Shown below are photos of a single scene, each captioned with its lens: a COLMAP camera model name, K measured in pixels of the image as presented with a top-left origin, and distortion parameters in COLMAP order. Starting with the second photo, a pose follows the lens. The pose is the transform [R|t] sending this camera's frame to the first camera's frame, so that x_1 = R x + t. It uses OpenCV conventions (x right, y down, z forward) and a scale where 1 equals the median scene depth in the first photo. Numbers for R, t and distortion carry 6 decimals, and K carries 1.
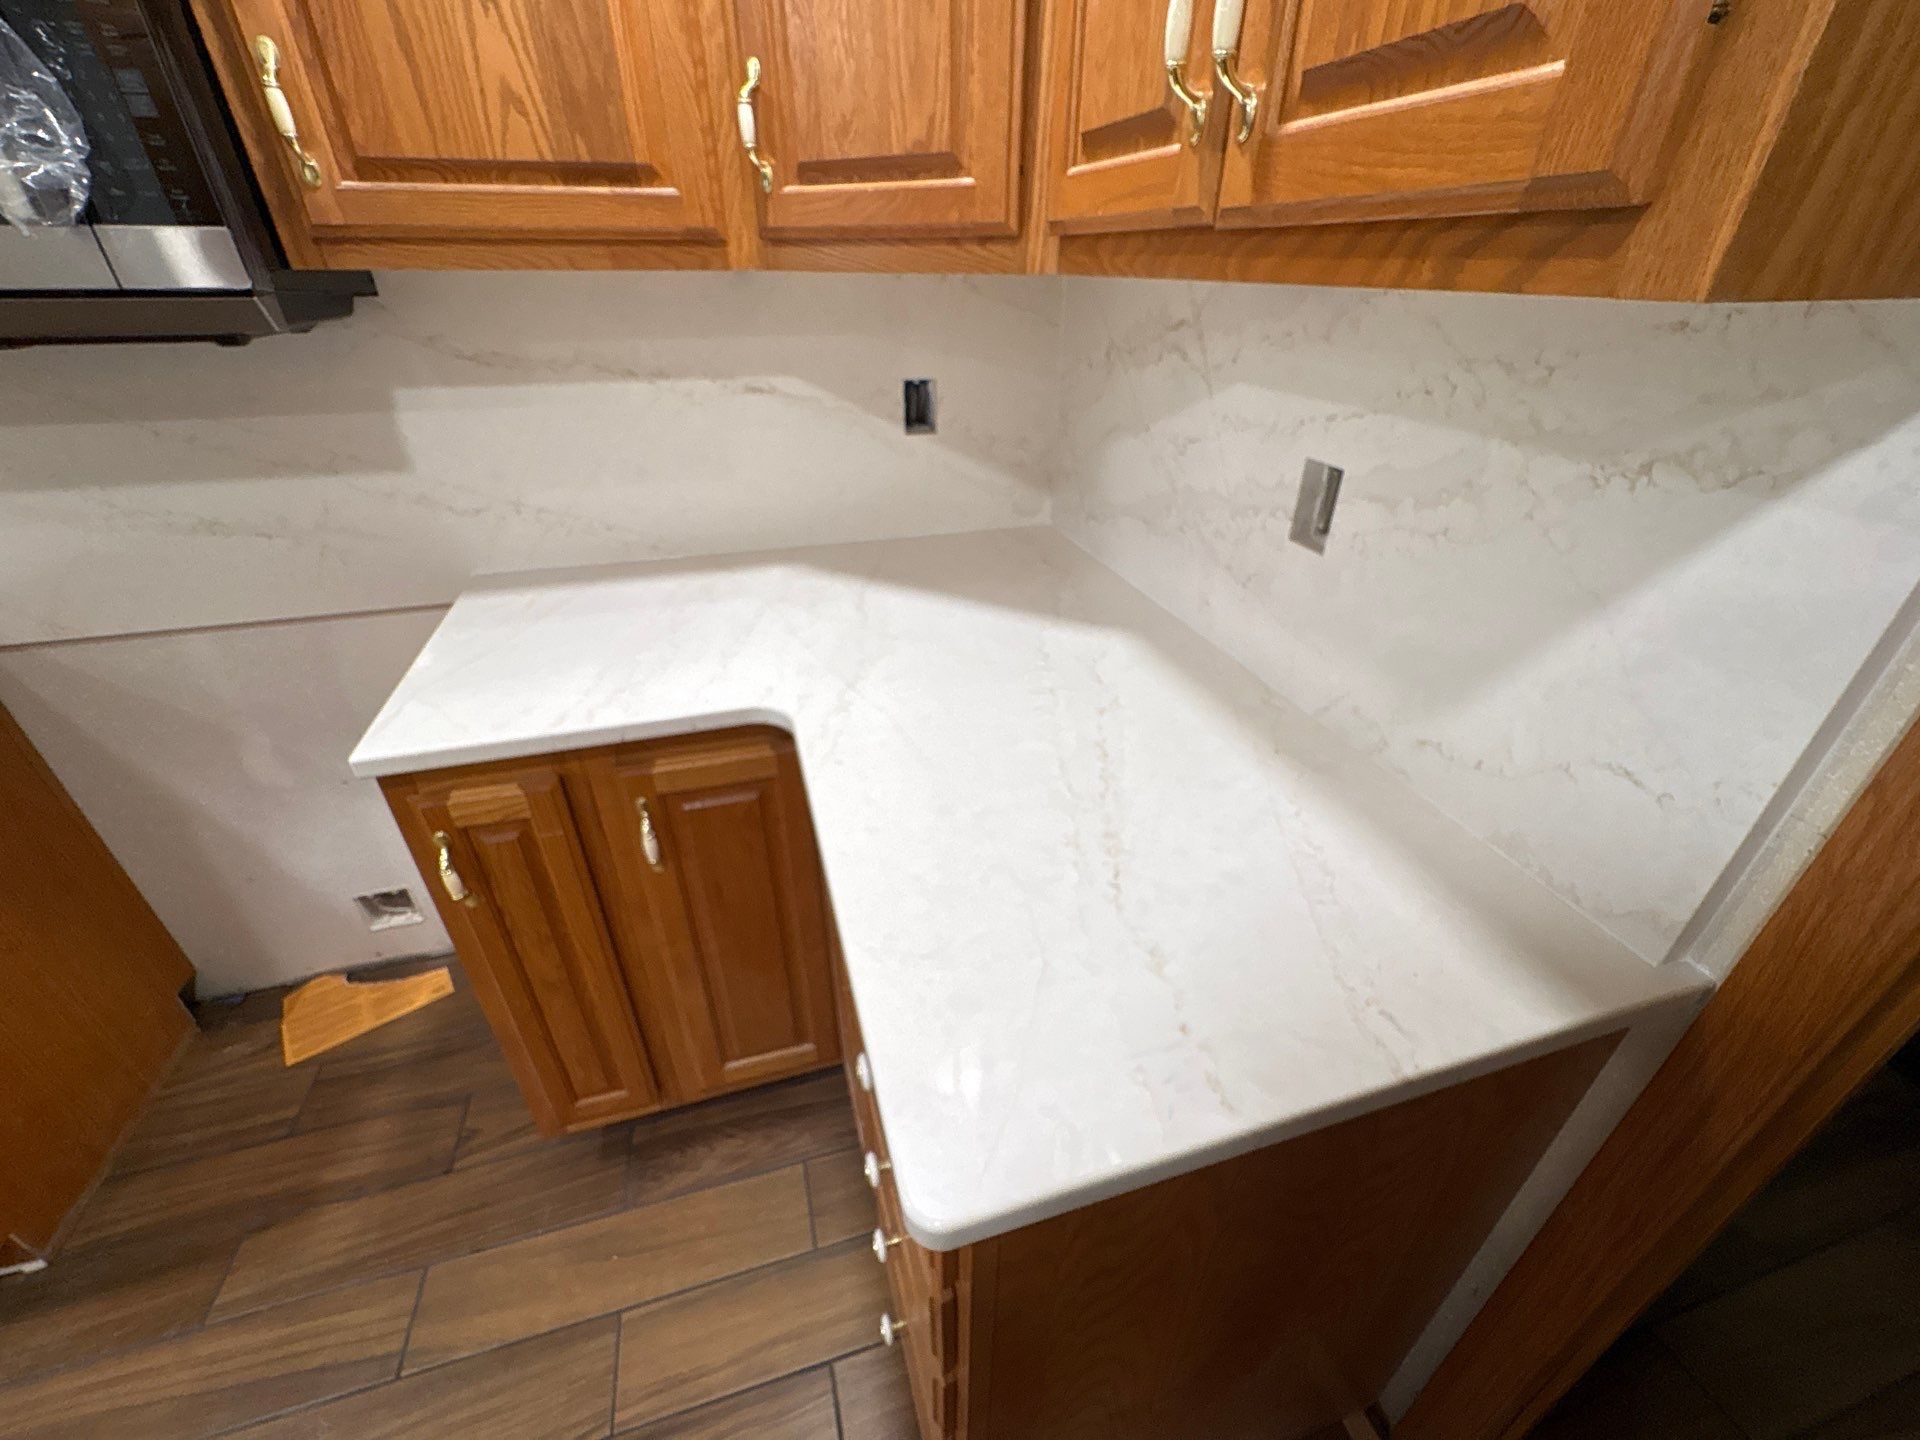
lens RADIAL K [[772.4, 0, 960.0], [0, 772.4, 720.0], [0, 0, 1]] dist [0.001597, 0.000108]
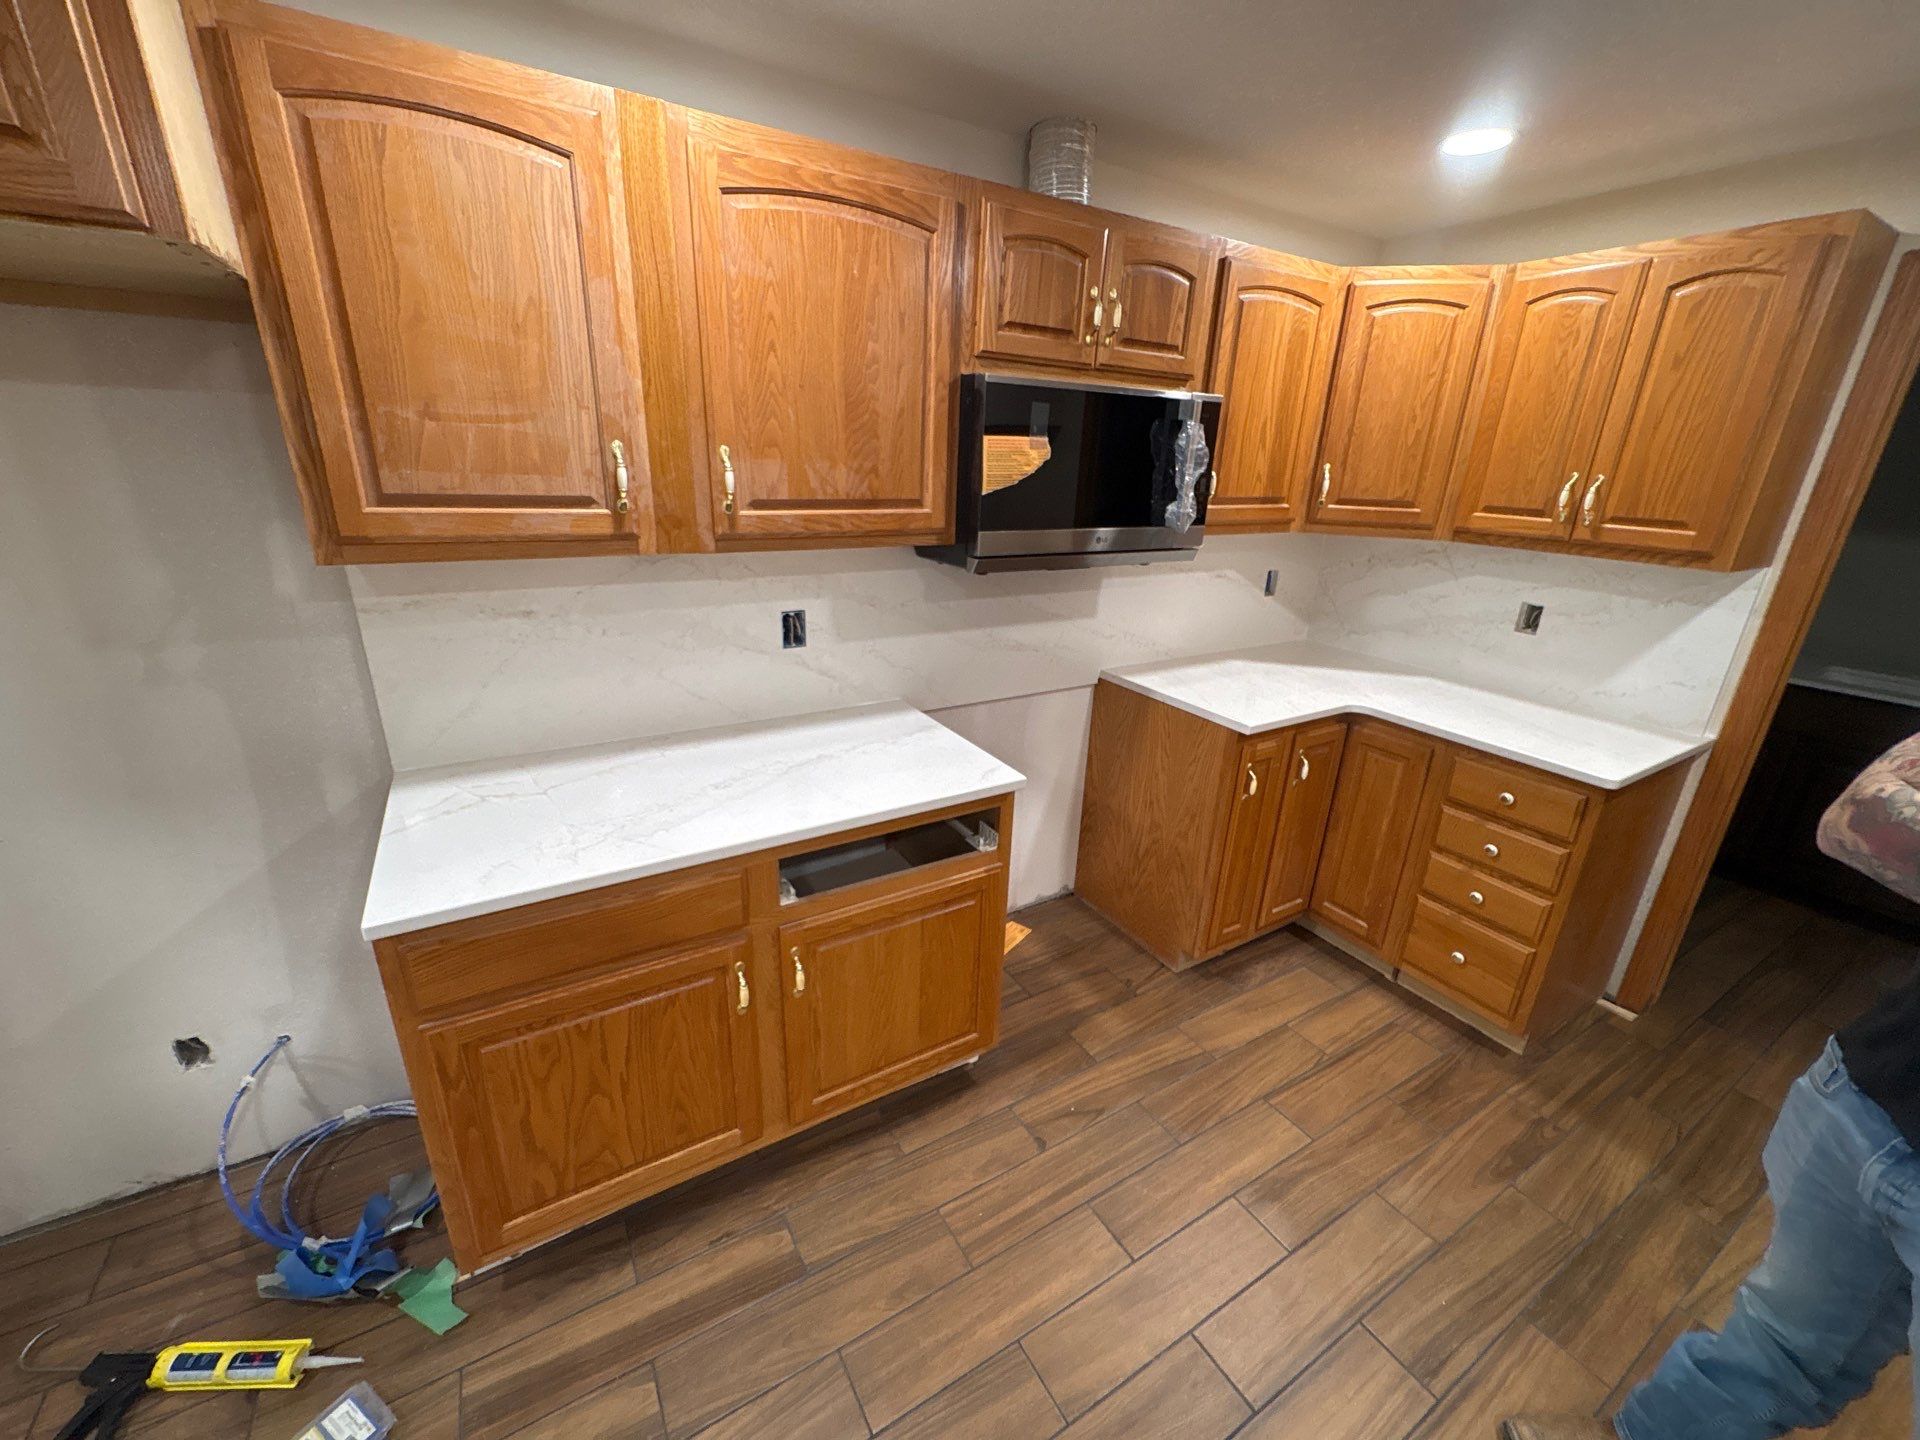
lens RADIAL K [[763.1, 0, 960.0], [0, 763.1, 720.0], [0, 0, 1]] dist [0.000984, 0.000030]
pose [[0.967546, -0.054794, 0.246683, -1.776208], [0.100881, 0.978798, -0.178263, 0.291032], [-0.231685, 0.197363, 0.952560, -0.852414]]
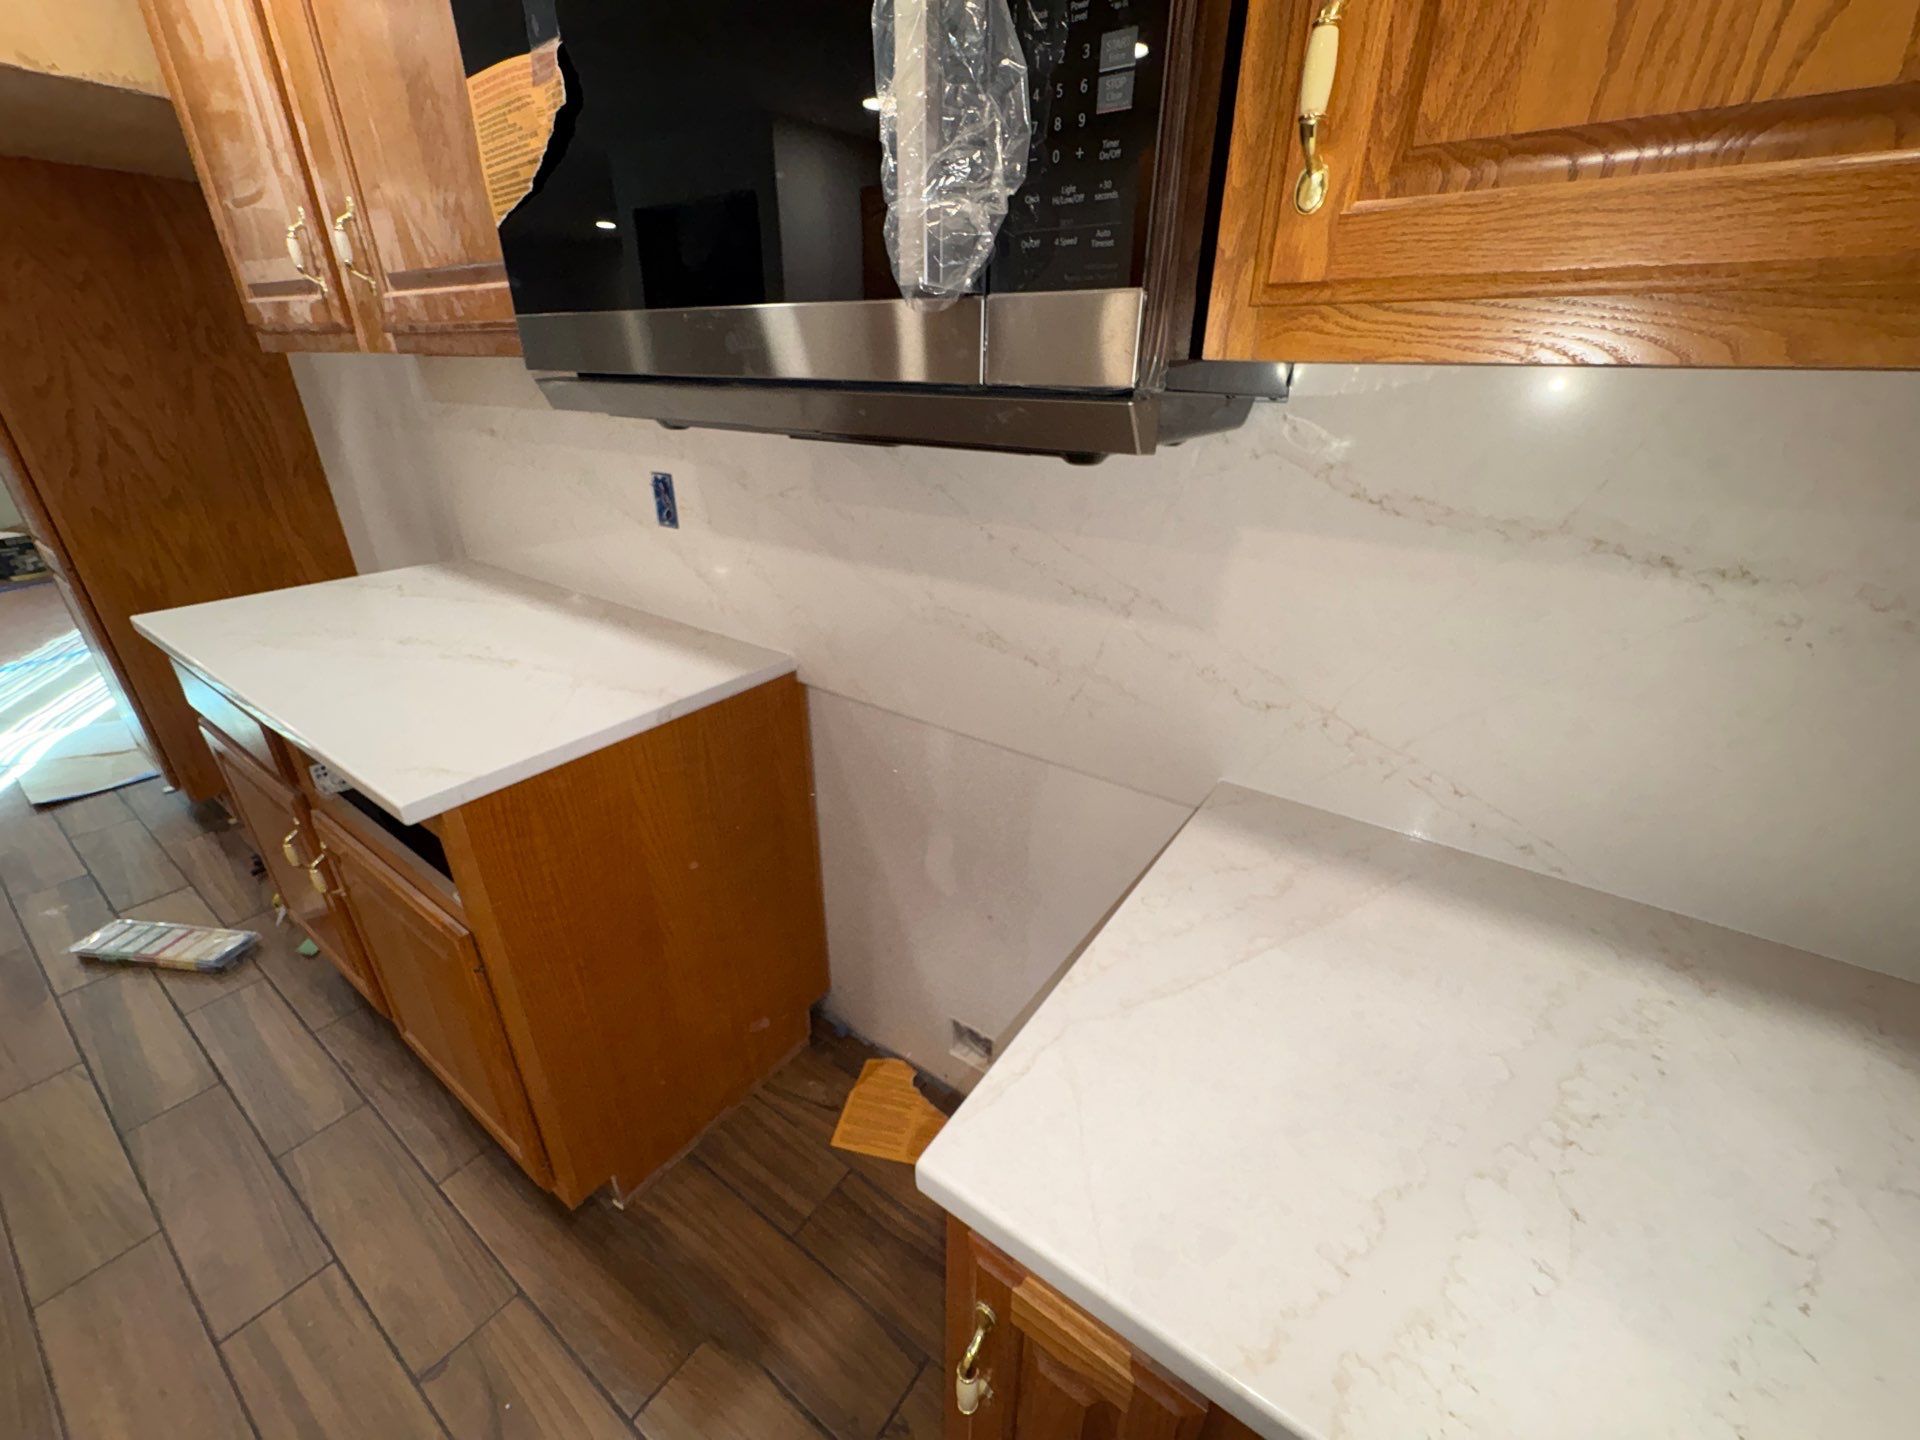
lens RADIAL K [[763.1, 0, 960.0], [0, 763.1, 720.0], [0, 0, 1]] dist [0.000984, 0.000030]
pose [[0.618353, 0.336393, -0.710267, -0.375040], [-0.410997, 0.908743, 0.072583, -0.235892], [0.669867, 0.247036, 0.700180, 0.425783]]
